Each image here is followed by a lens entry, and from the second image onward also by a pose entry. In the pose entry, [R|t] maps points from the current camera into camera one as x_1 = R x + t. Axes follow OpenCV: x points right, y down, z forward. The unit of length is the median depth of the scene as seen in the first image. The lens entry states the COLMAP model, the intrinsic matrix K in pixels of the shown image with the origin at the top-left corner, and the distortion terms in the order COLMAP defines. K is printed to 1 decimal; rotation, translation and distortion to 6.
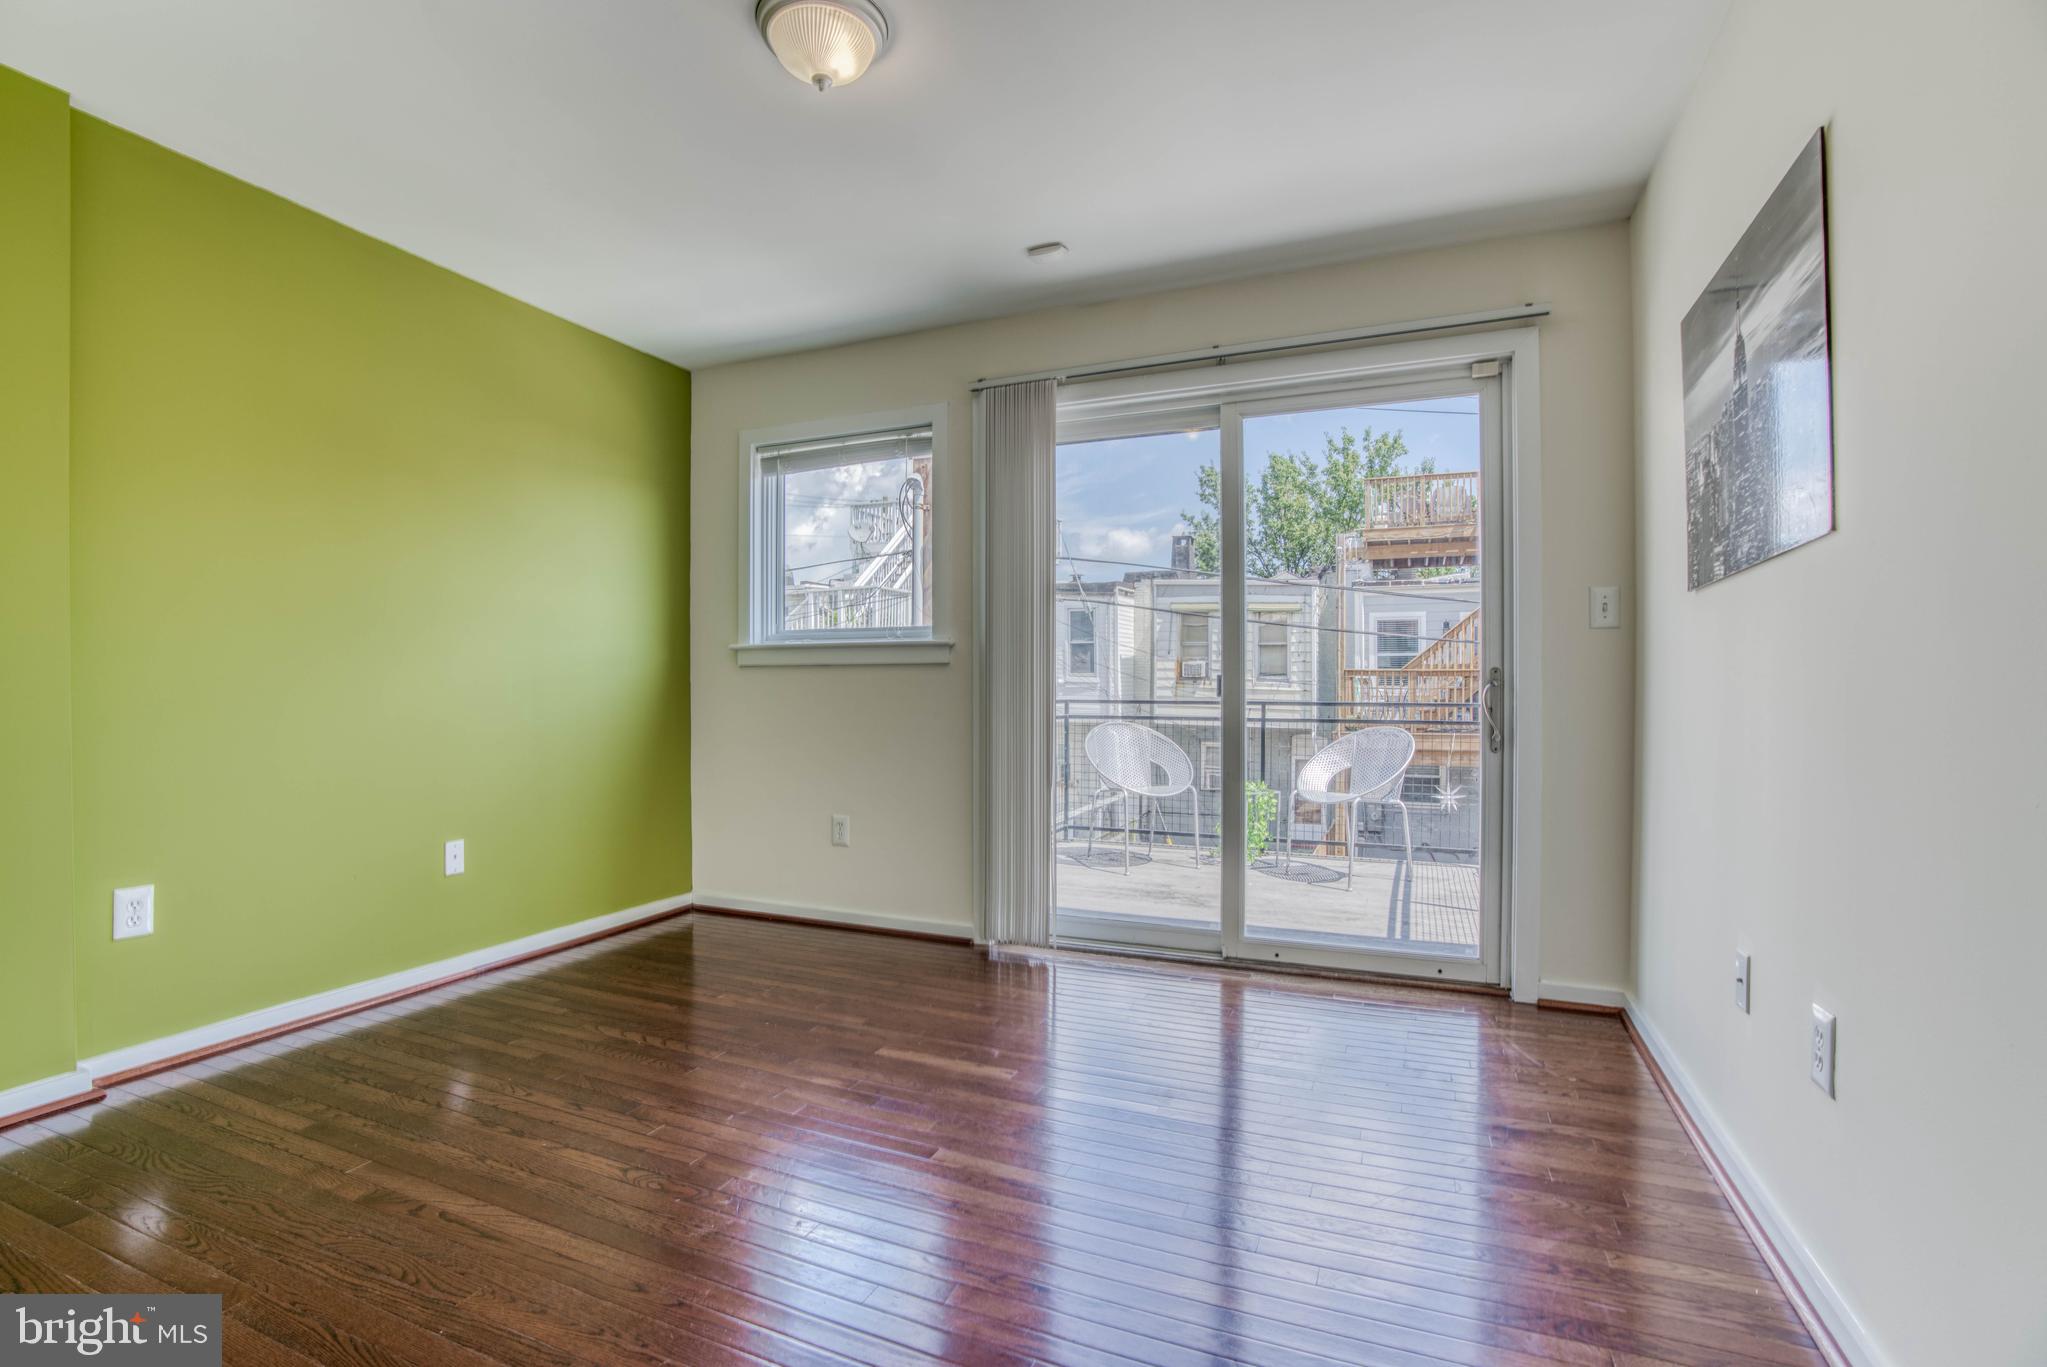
lens RADIAL K [[950.1, 0, 1029.6], [0, 950.1, 693.4], [0, 0, 1]] dist [-0.062028, 0.023136]
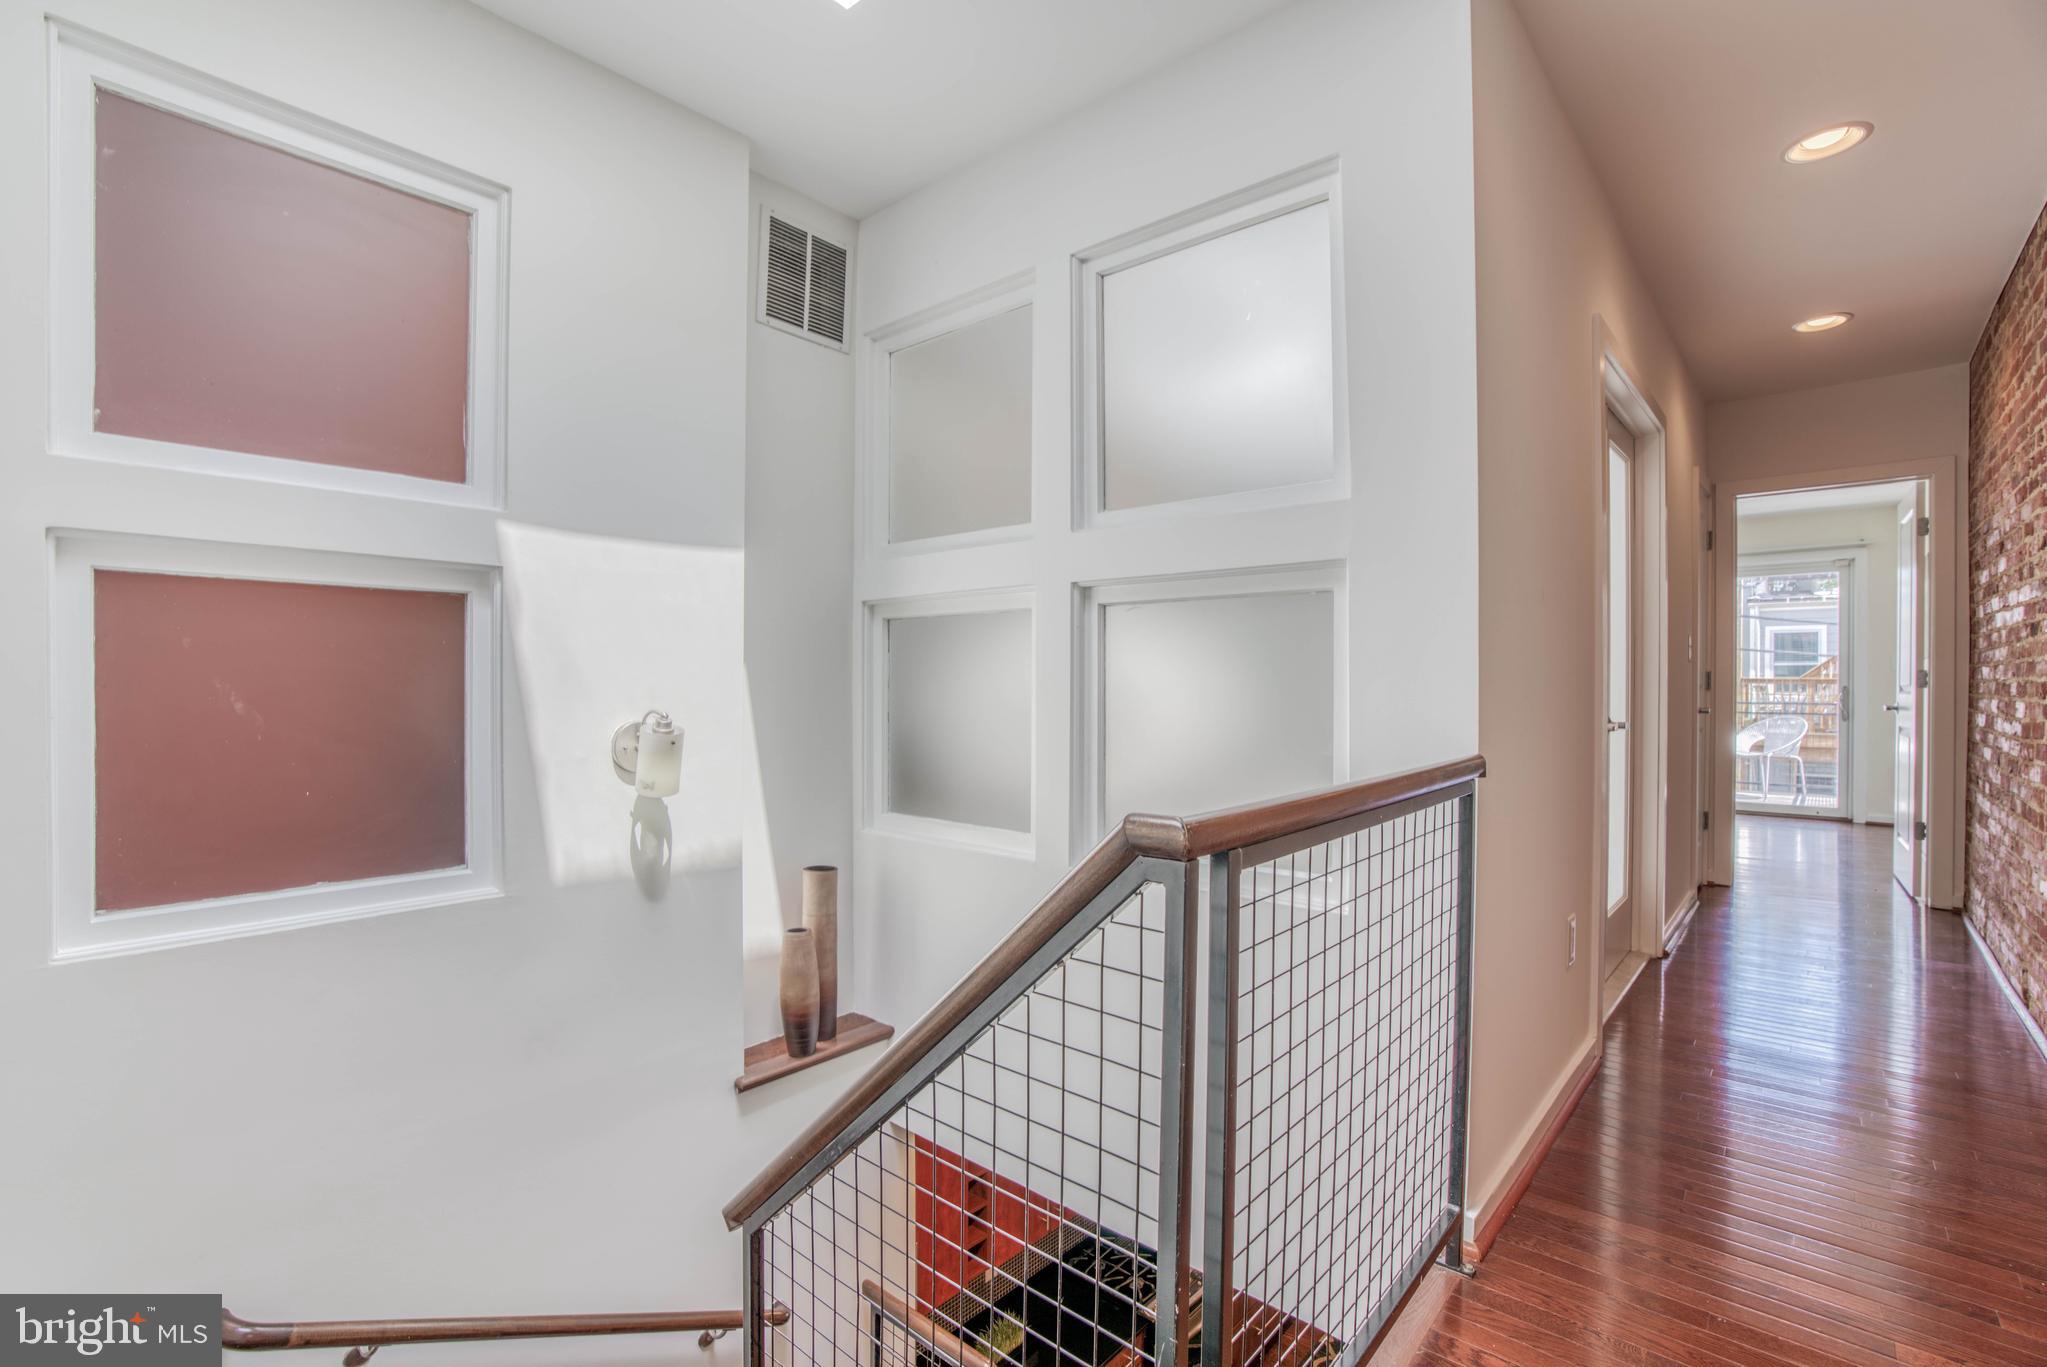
lens RADIAL K [[950.1, 0, 1017.8], [0, 950.1, 695.4], [0, 0, 1]] dist [-0.062028, 0.023136]
pose [[0.946421, 0.004799, -0.322901, -0.113077], [-0.005775, 0.999981, -0.002065, 0.002140], [0.322885, 0.003819, 0.946430, -0.286912]]
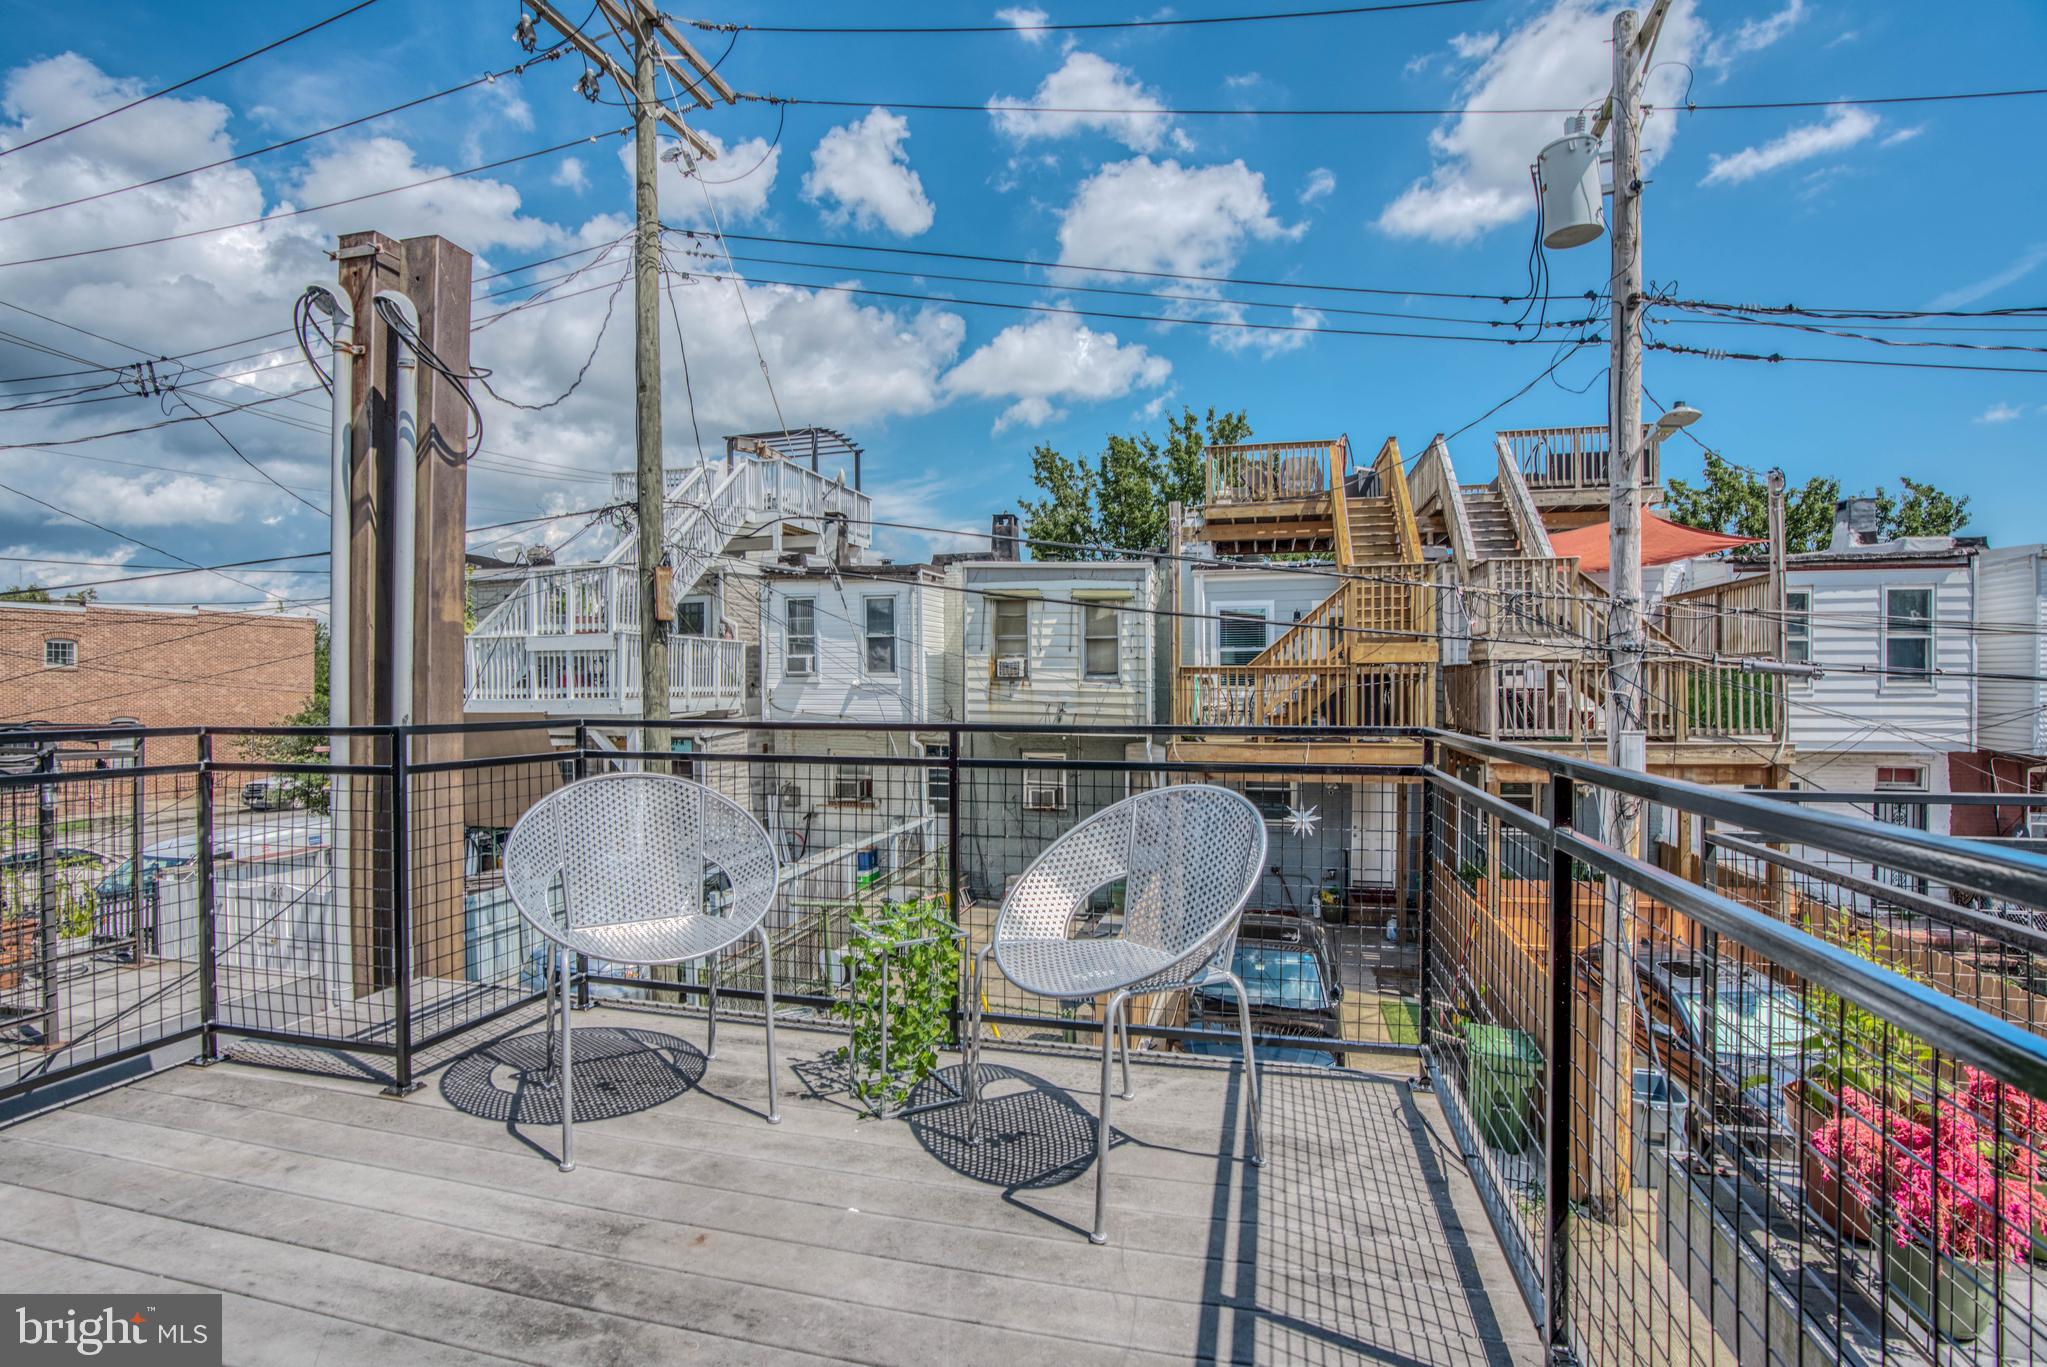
lens RADIAL K [[950.1, 0, 1034.1], [0, 950.1, 689.1], [0, 0, 1]] dist [-0.062028, 0.023136]
pose [[0.988395, -0.004795, 0.151831, 0.067230], [0.005723, 0.999968, -0.005670, -0.001294], [-0.151799, 0.006473, 0.988390, 0.165279]]
